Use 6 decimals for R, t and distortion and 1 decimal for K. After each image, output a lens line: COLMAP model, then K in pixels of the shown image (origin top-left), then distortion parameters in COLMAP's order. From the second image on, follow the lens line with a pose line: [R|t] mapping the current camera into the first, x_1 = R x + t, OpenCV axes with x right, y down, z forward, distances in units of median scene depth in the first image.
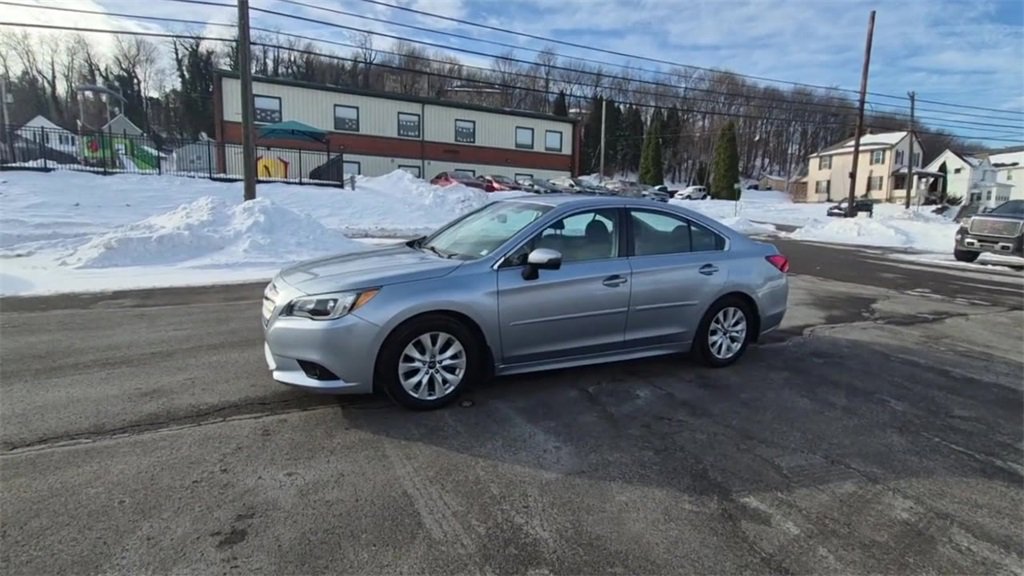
lens RADIAL K [[529.7, 0, 497.5], [0, 529.7, 290.2], [0, 0, 1]] dist [0.002432, 0.001012]
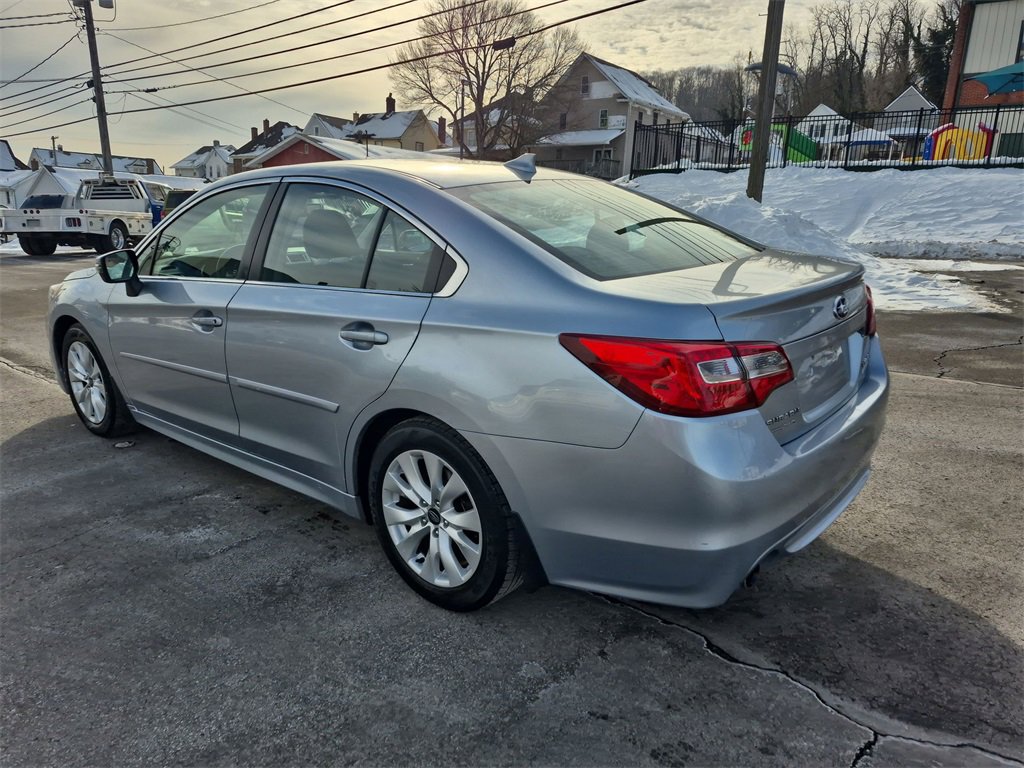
lens RADIAL K [[715.1, 0, 501.5], [0, 715.1, 384.2], [0, 0, 1]] dist [0.066510, -0.055601]
pose [[0.404150, 0.204008, -0.891652, 0.153244], [-0.135752, 0.977393, 0.162095, -0.017134], [0.904563, 0.055533, 0.422708, 0.144446]]
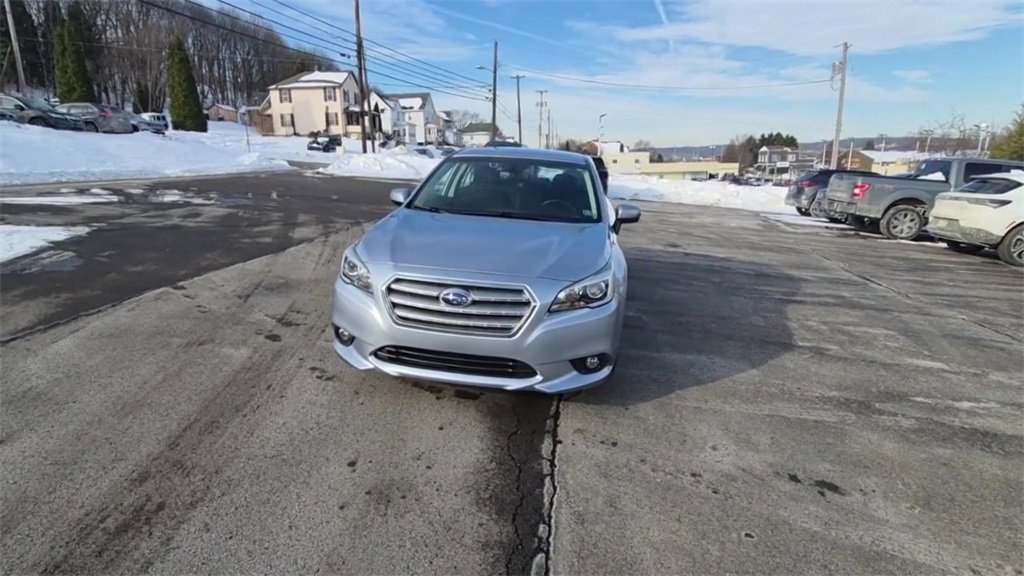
lens RADIAL K [[560.2, 0, 502.3], [0, 560.2, 292.7], [0, 0, 1]] dist [0.004310, 0.000019]
pose [[0.571949, -0.205993, 0.794004, -0.142952], [0.114124, 0.978524, 0.171656, -0.017772], [-0.812312, -0.007564, 0.583174, 0.071271]]
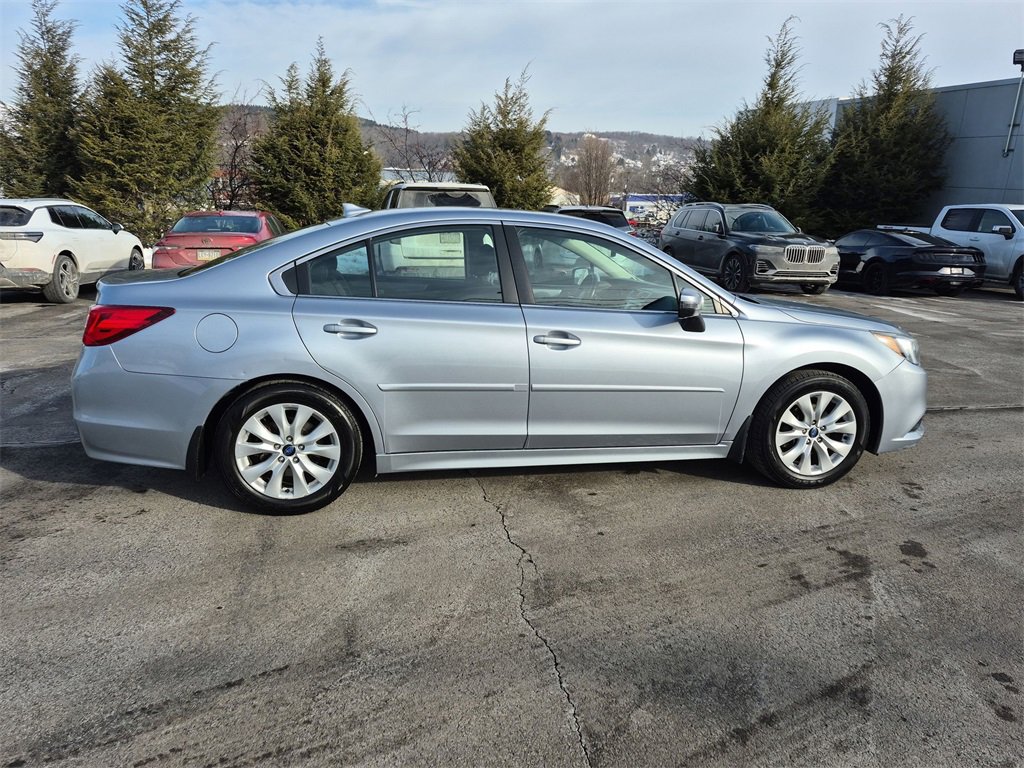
lens RADIAL K [[702.4, 0, 512.1], [0, 702.4, 368.8], [0, 0, 1]] dist [0.073947, -0.060473]
pose [[-0.965438, -0.106462, 0.237899, -0.016693], [-0.009292, 0.926250, 0.376796, -0.058808], [-0.260468, 0.361562, -0.895226, 0.331418]]
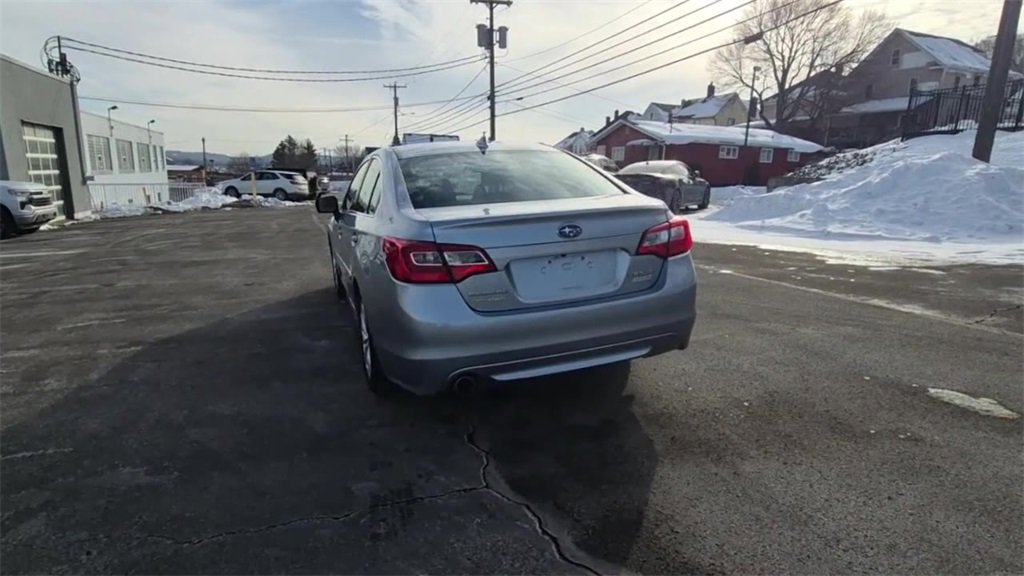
lens RADIAL K [[555.5, 0, 496.1], [0, 555.5, 292.2], [0, 0, 1]] dist [0.002790, -0.000454]
pose [[-0.107902, 0.191376, -0.975568, 0.189835], [-0.139826, 0.968621, 0.205479, -0.025088], [0.984279, 0.158582, -0.077757, 0.210265]]
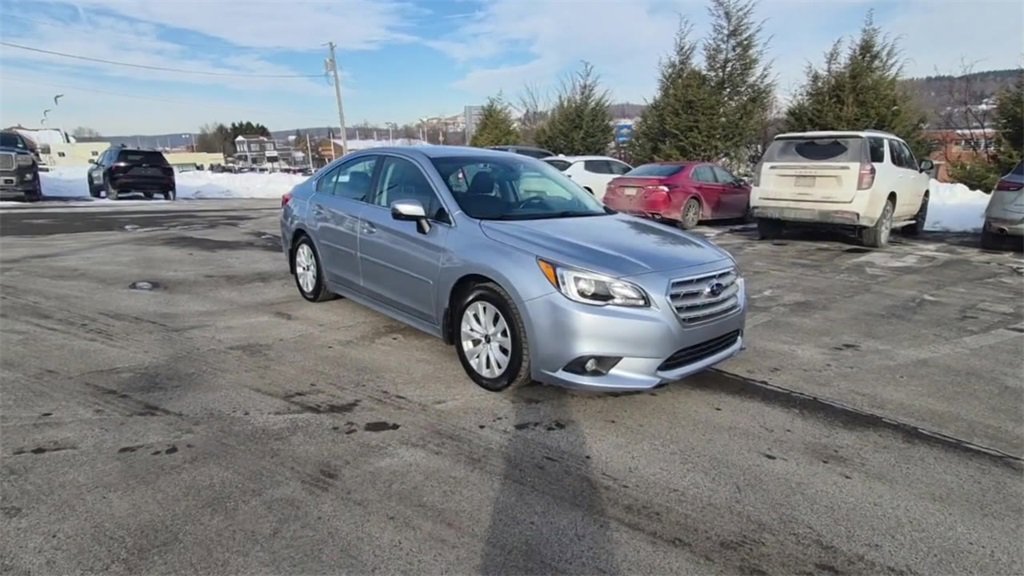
lens RADIAL K [[549.1, 0, 521.5], [0, 549.1, 291.5], [0, 0, 1]] dist [0.000546, -0.000671]
pose [[-0.291688, -0.260727, 0.920293, -0.157743], [0.133981, 0.941511, 0.309203, -0.040356], [-0.947084, 0.213493, -0.239695, 0.210115]]
